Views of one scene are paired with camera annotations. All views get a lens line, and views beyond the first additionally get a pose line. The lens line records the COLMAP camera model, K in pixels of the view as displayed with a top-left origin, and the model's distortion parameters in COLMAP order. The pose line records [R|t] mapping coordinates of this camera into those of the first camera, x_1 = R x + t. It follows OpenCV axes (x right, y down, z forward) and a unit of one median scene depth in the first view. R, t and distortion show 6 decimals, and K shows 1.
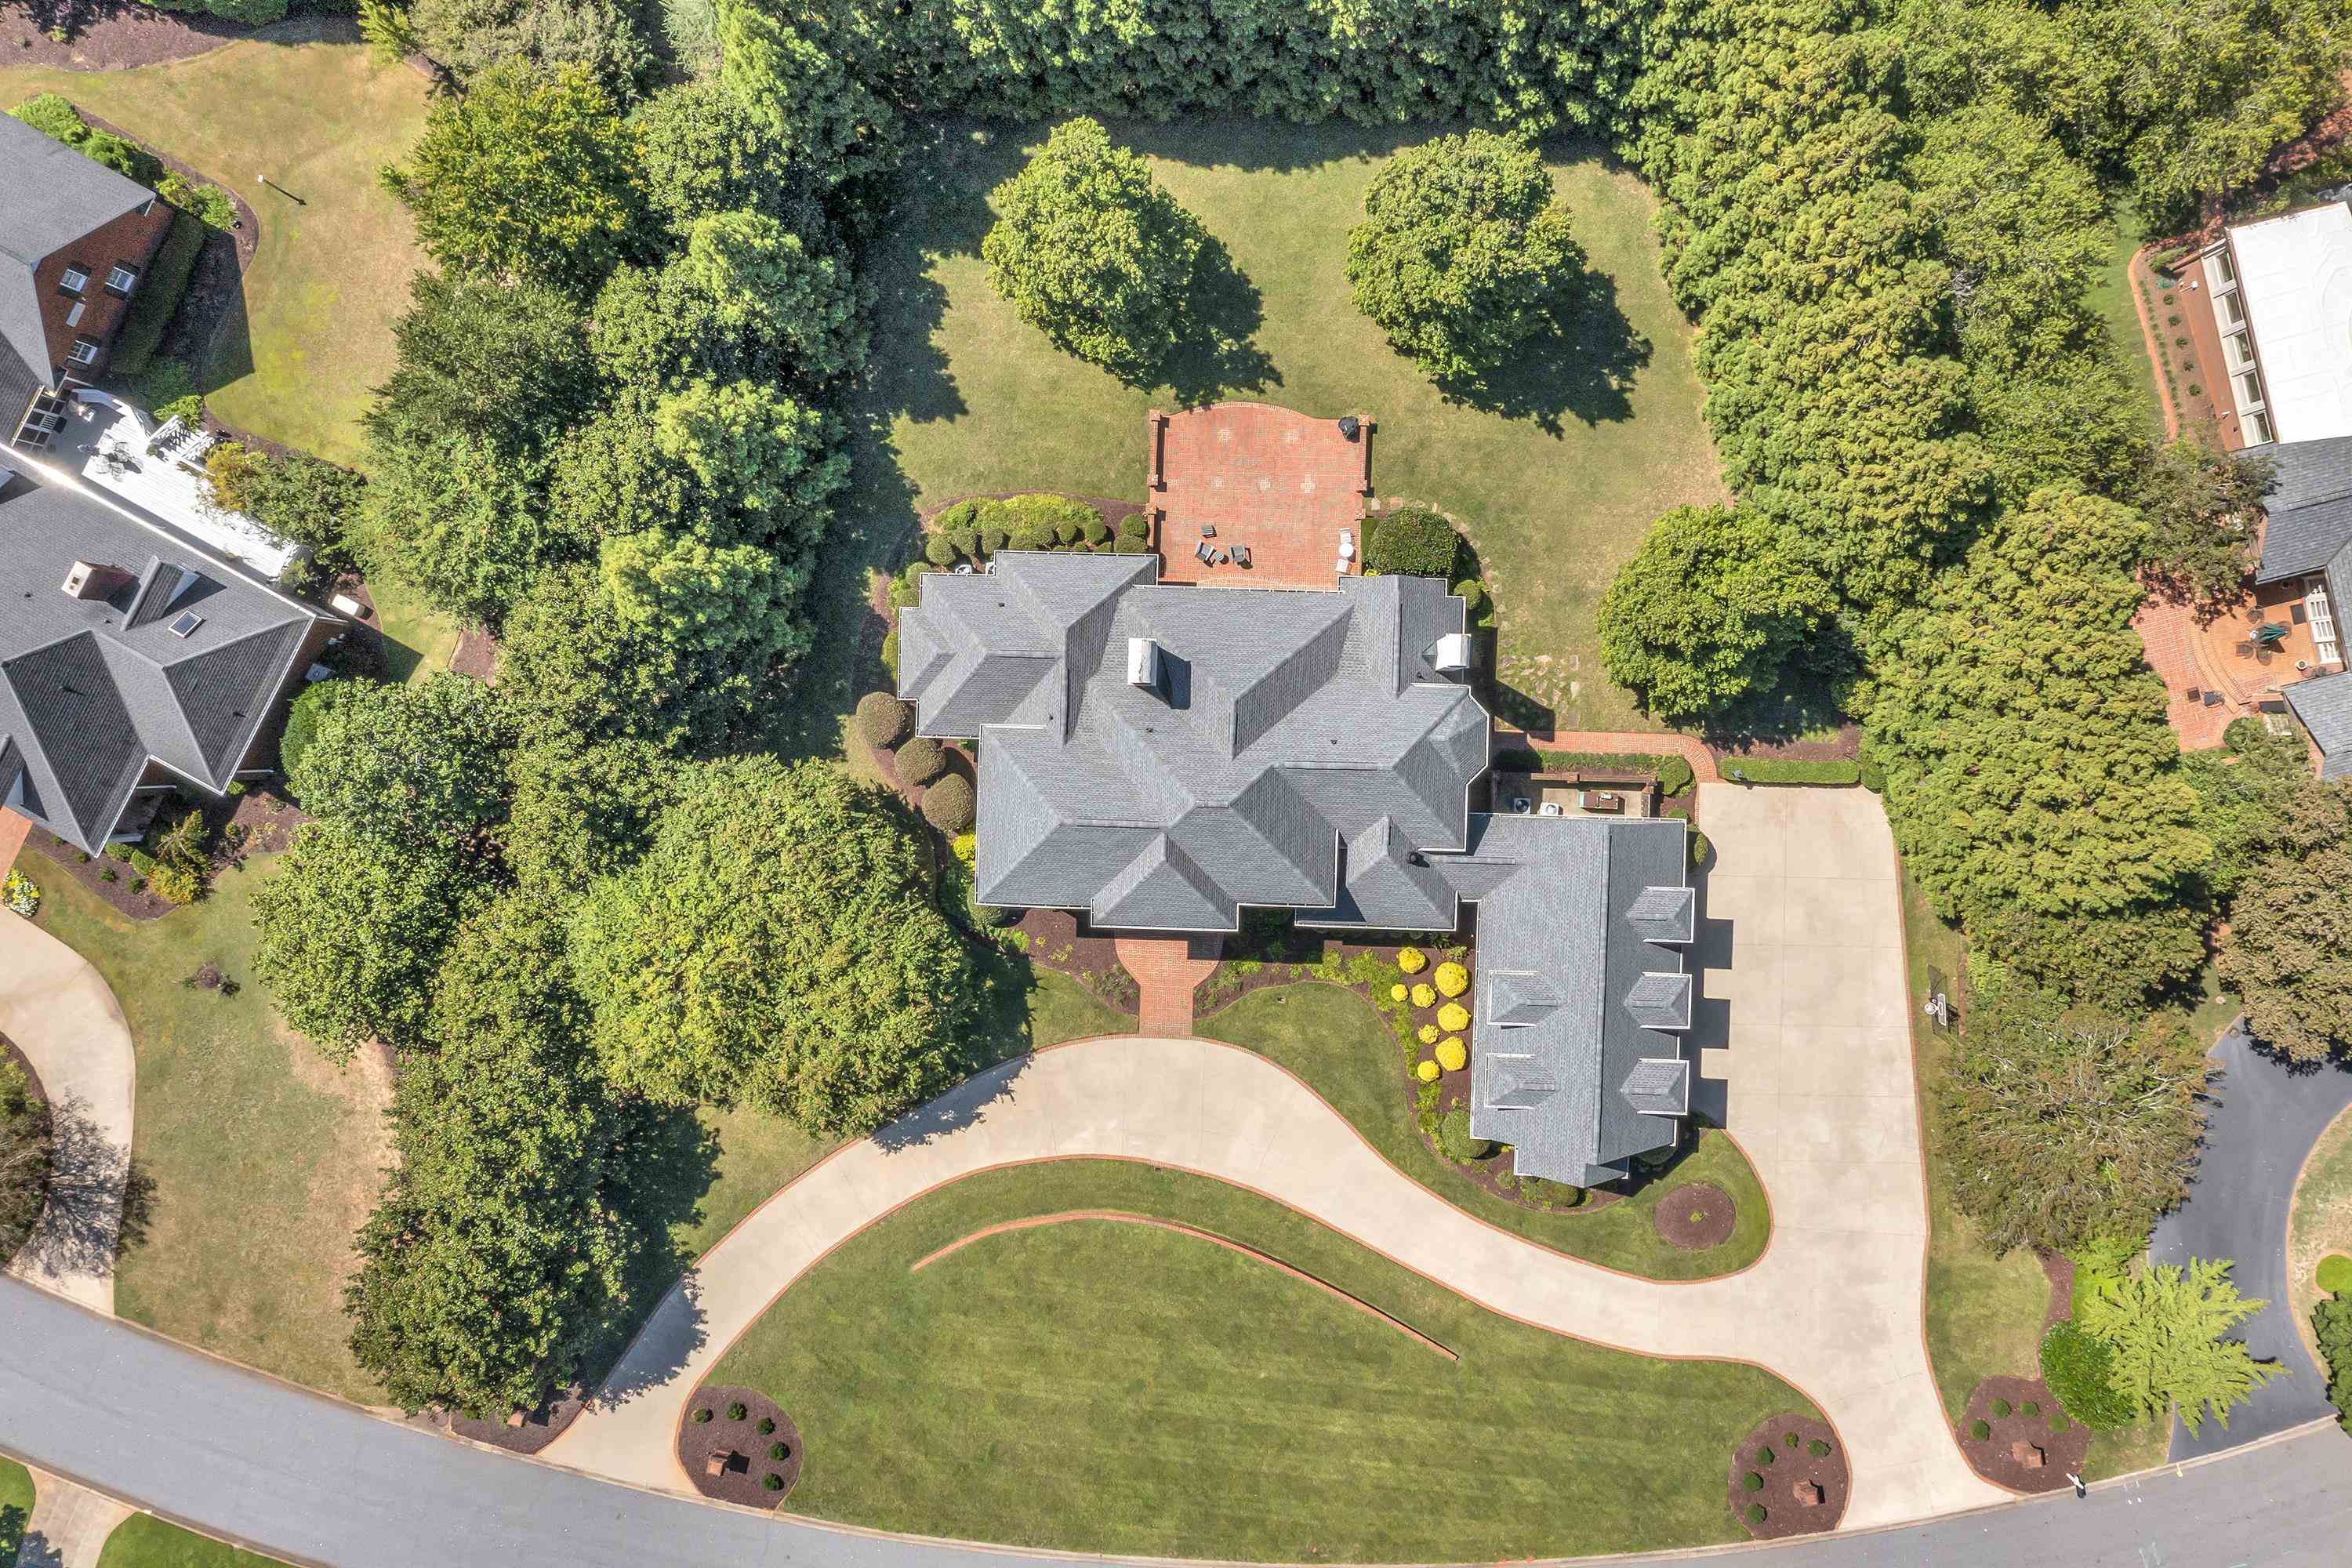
lens RADIAL K [[1860.1, 0, 1176.0], [0, 1860.1, 784.0], [0, 0, 1]] dist [-0.001035, -0.003680]
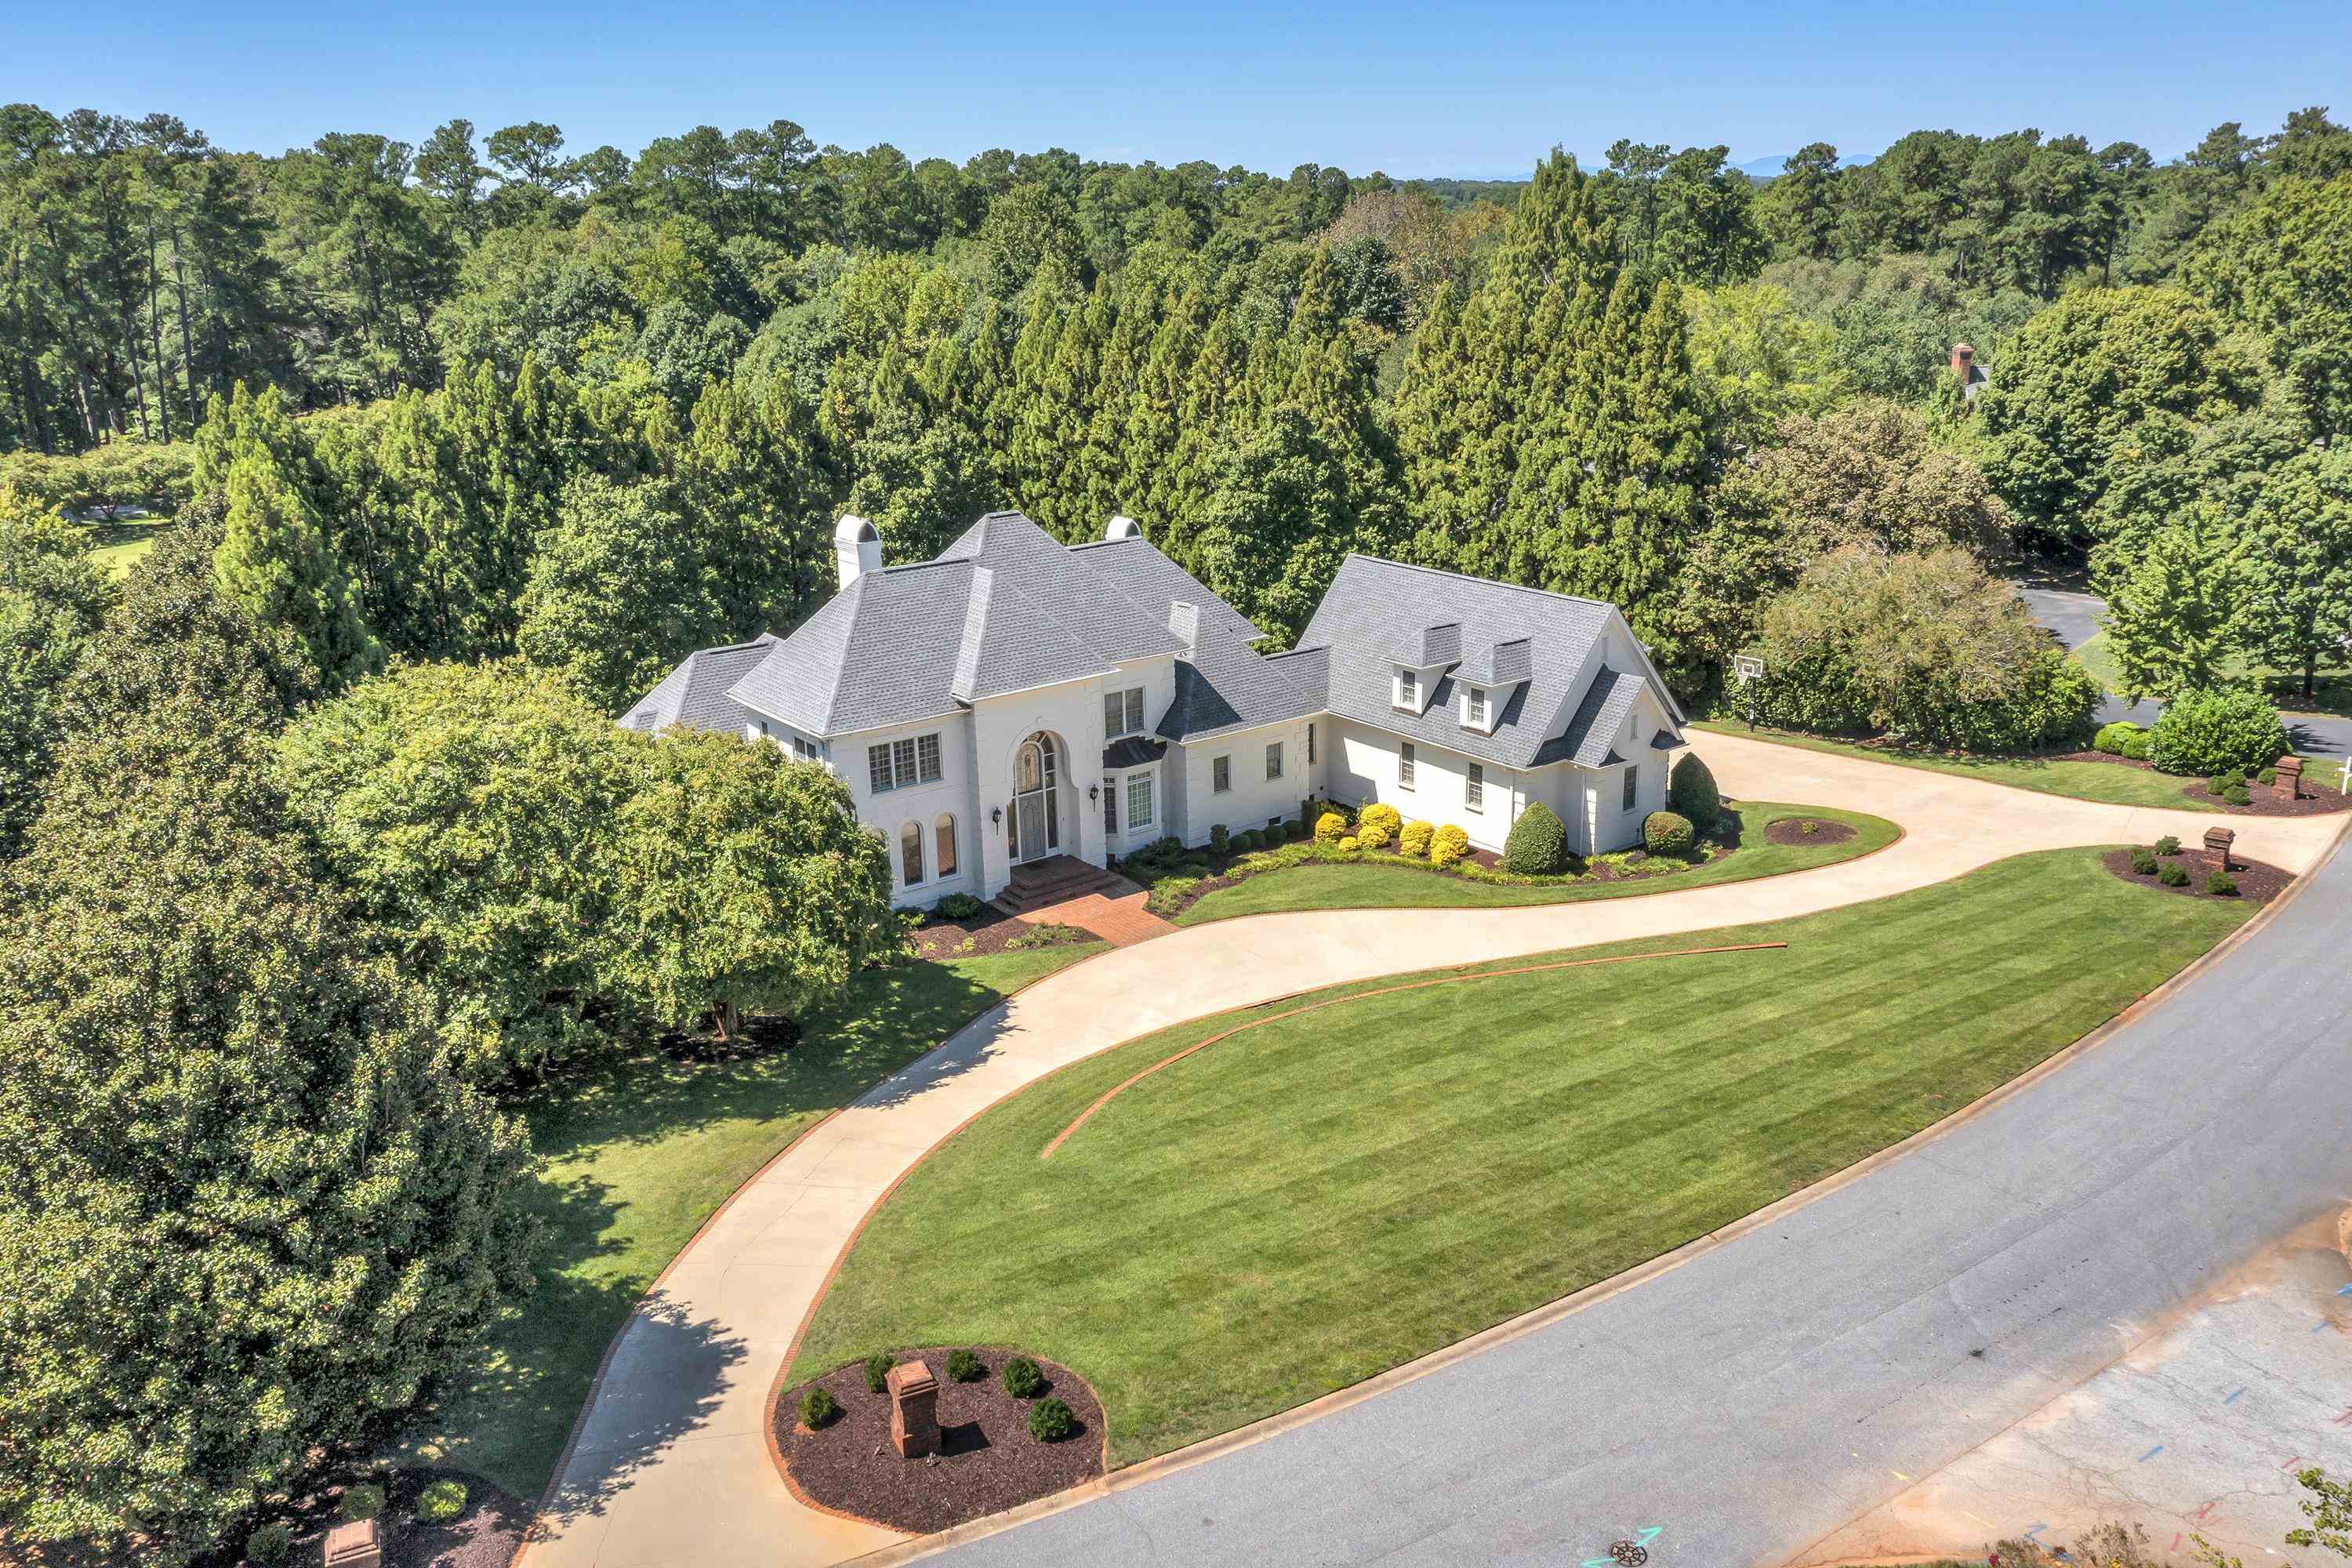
lens RADIAL K [[1880.1, 0, 1186.4], [0, 1880.1, 793.5], [0, 0, 1]] dist [-0.007085, -0.001214]
pose [[0.779615, -0.177528, 0.600569, -0.414372], [0.626140, 0.202342, -0.752998, 0.670825], [0.012157, 0.963090, 0.268906, 0.758609]]
